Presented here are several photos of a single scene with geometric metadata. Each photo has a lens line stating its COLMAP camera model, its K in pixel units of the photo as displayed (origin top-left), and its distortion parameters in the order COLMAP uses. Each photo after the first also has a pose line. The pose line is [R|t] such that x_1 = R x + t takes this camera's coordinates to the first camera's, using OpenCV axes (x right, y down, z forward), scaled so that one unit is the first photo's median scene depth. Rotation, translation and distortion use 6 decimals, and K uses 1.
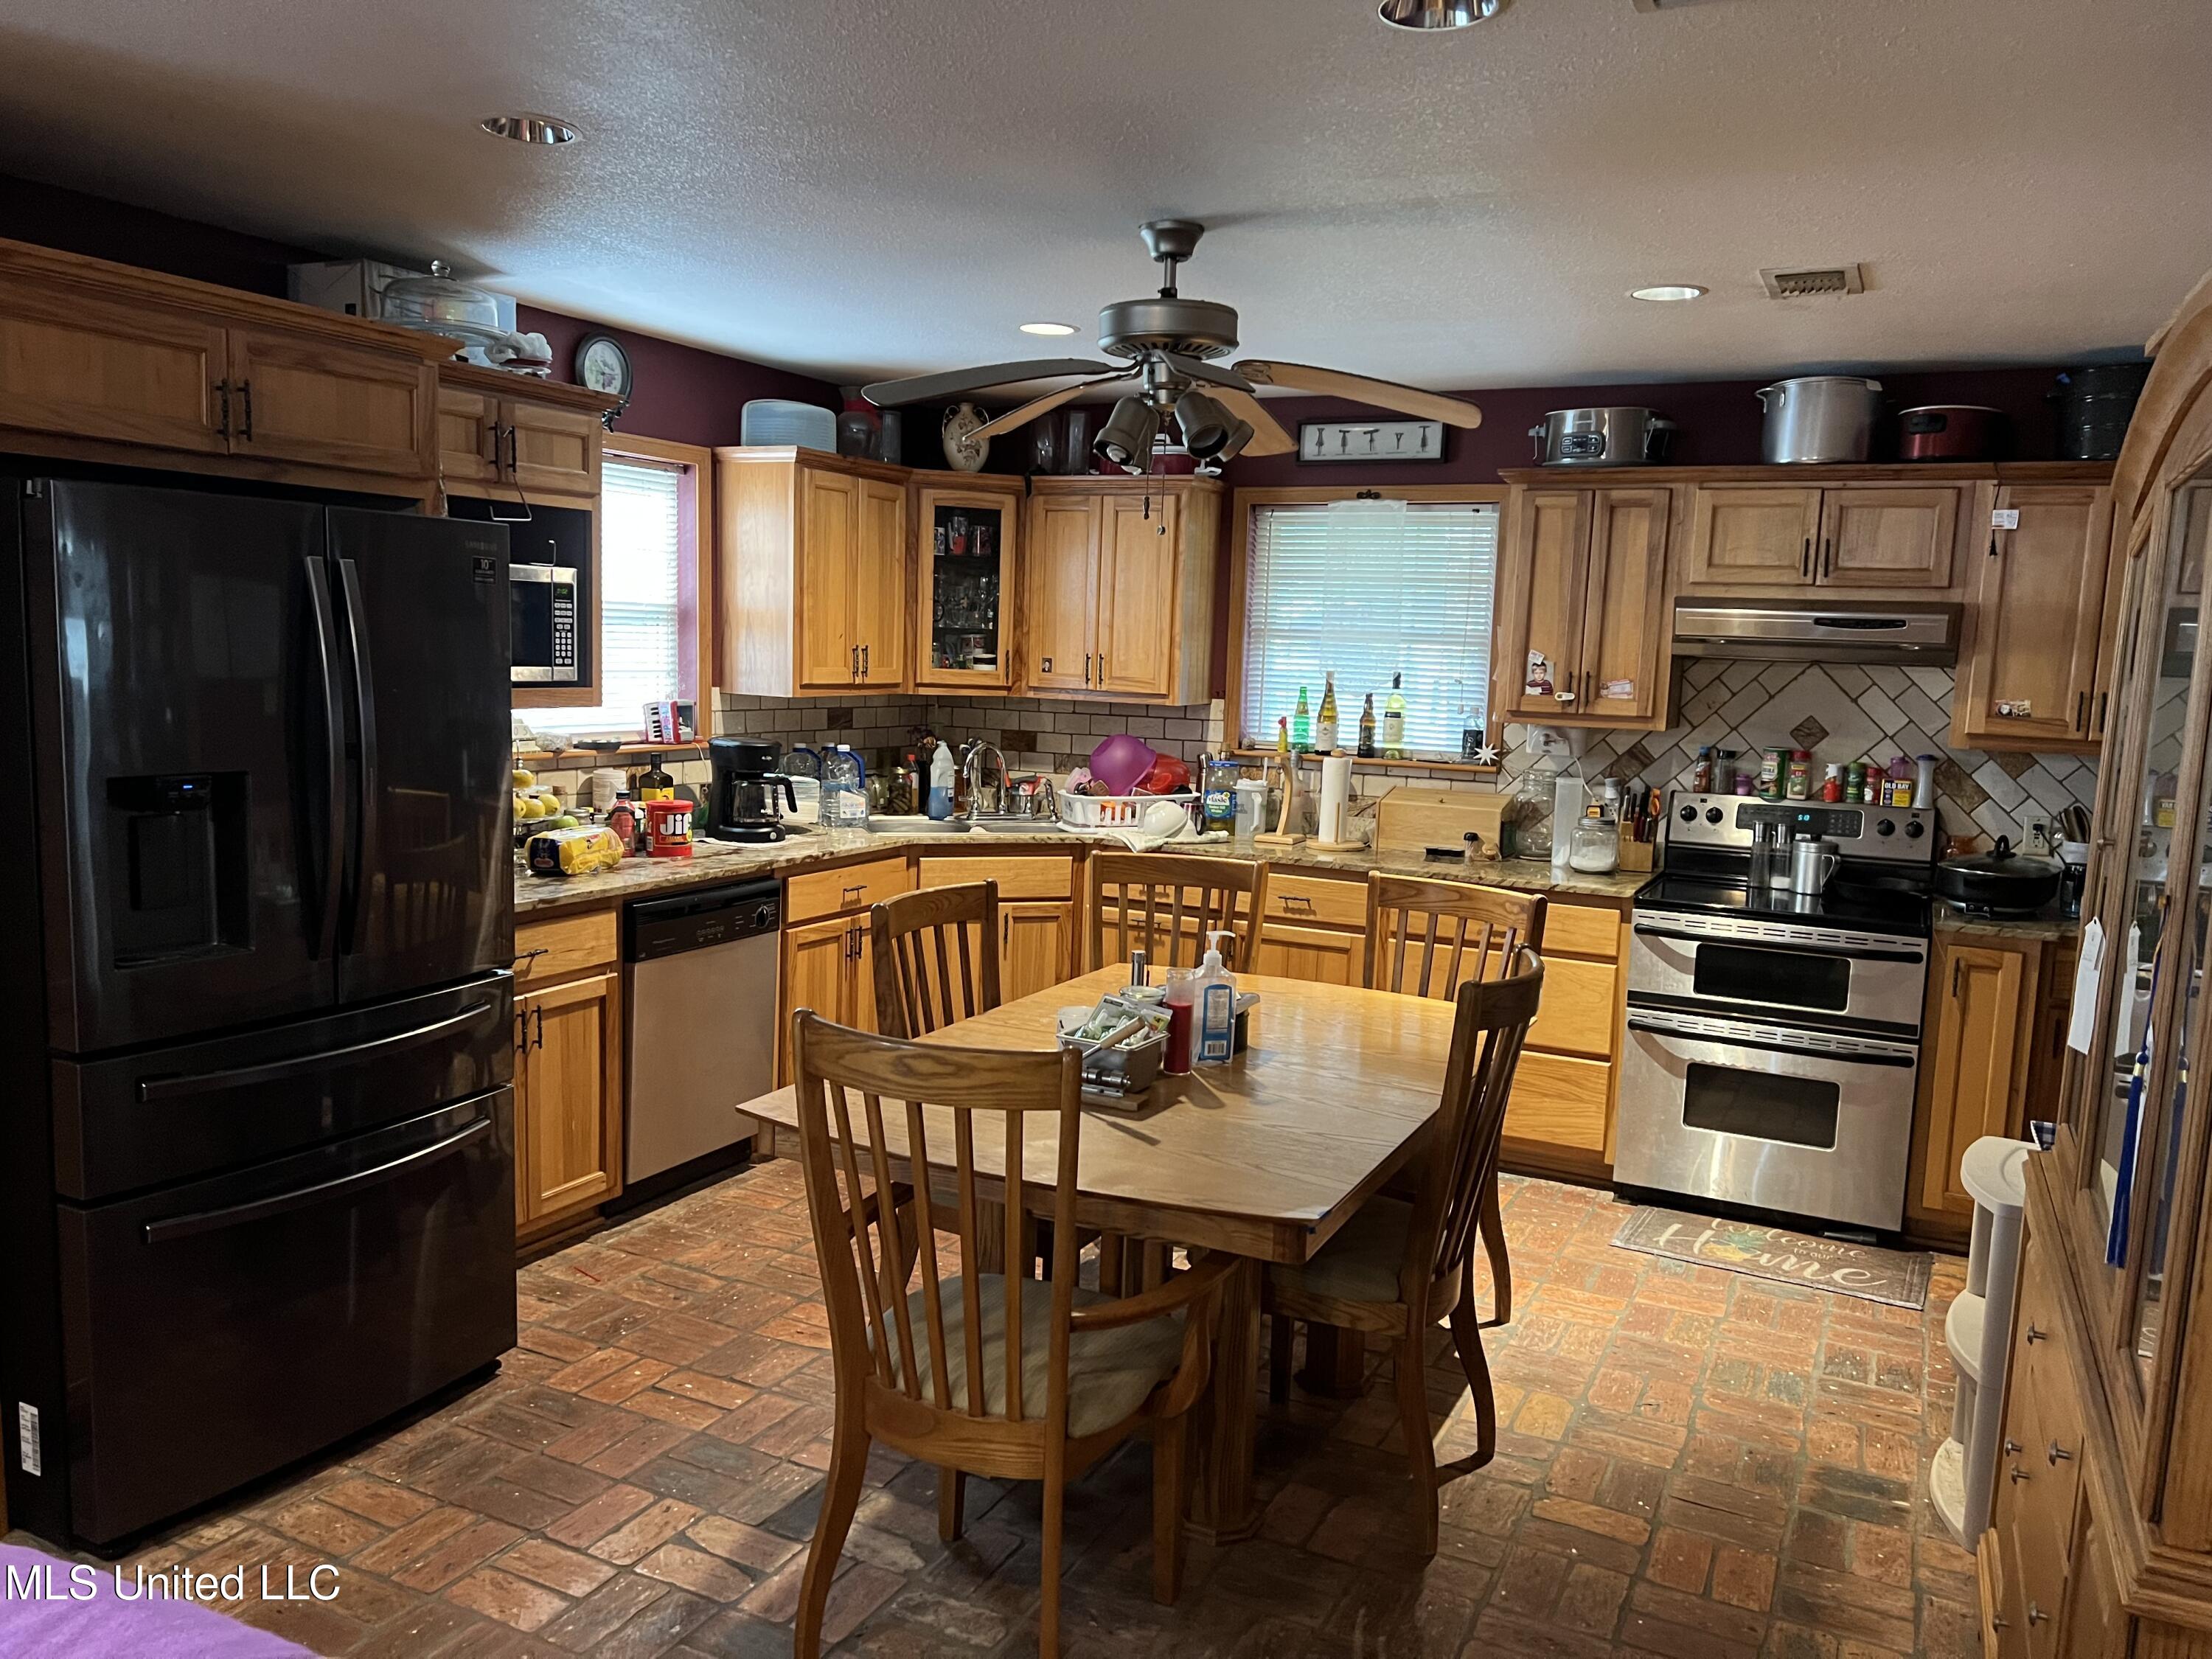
lens RADIAL K [[1640.2, 0, 1092.6], [0, 1640.2, 837.5], [0, 0, 1]] dist [0.084407, -0.114627]
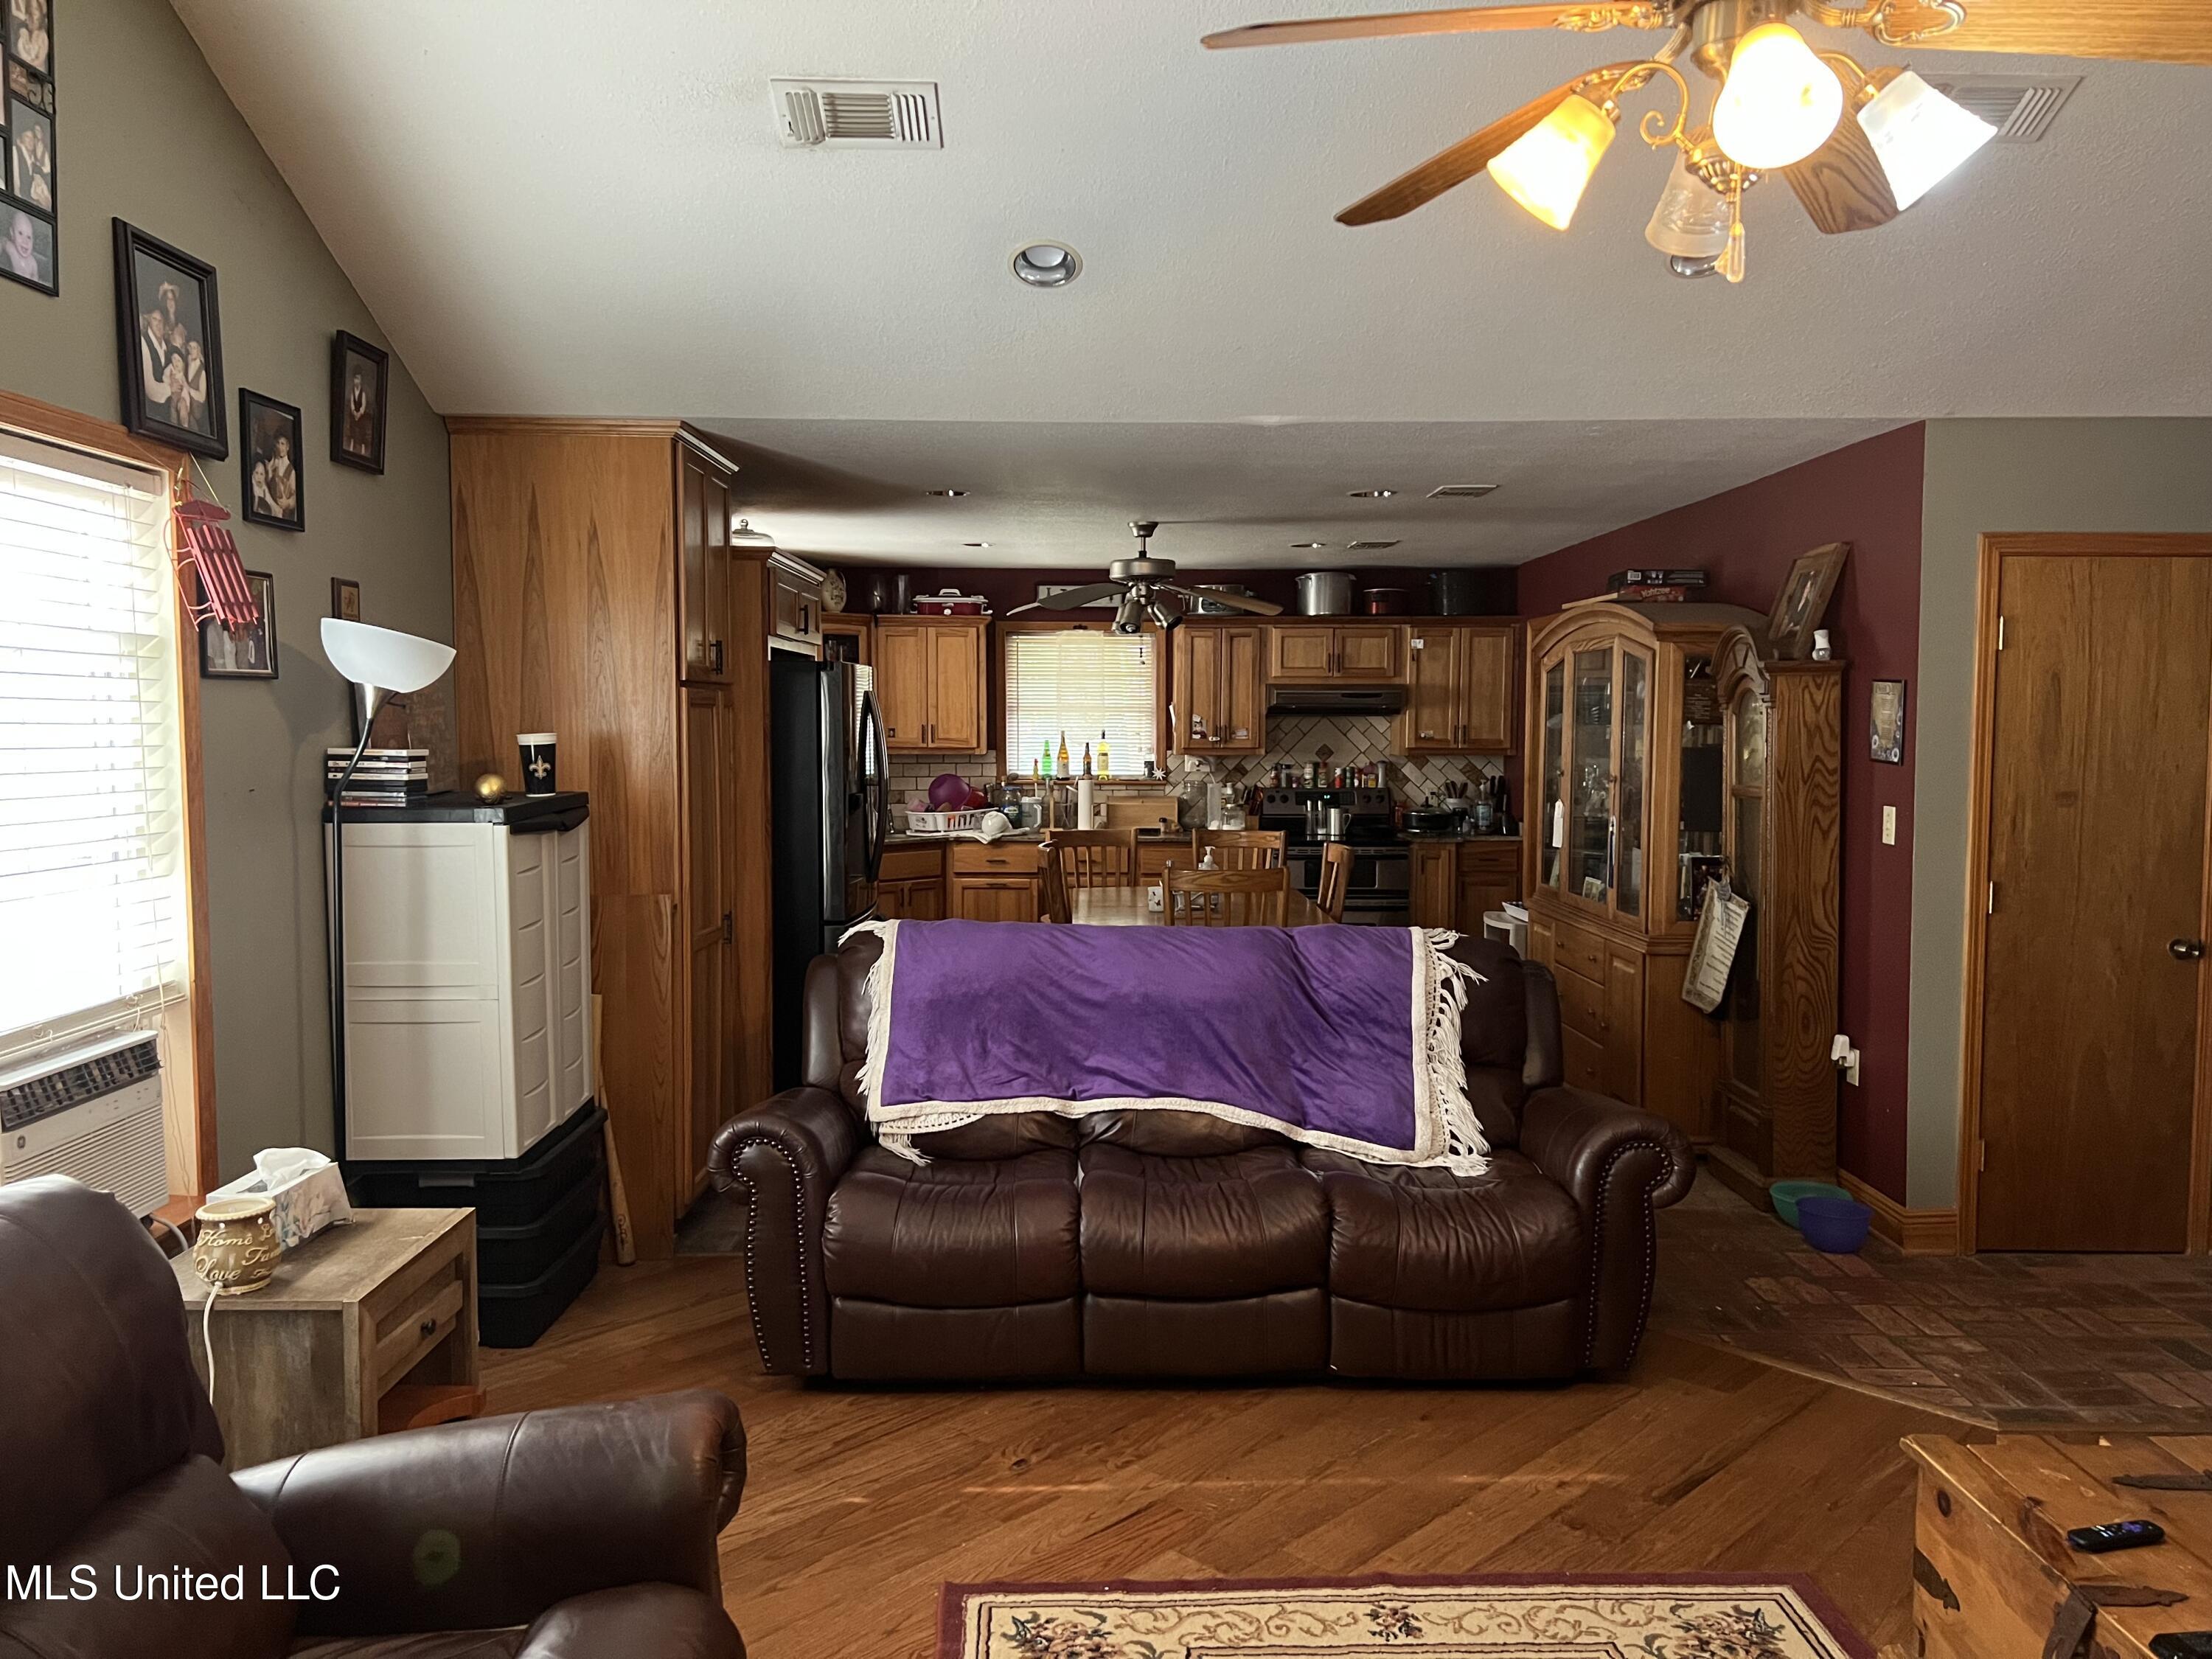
lens RADIAL K [[1640.2, 0, 1092.6], [0, 1640.2, 837.5], [0, 0, 1]] dist [0.084407, -0.114627]
pose [[0.893664, -0.068250, 0.443516, -0.665029], [0.084926, 0.996228, -0.017817, 0.045986], [-0.440627, 0.053588, 0.896089, -0.581288]]
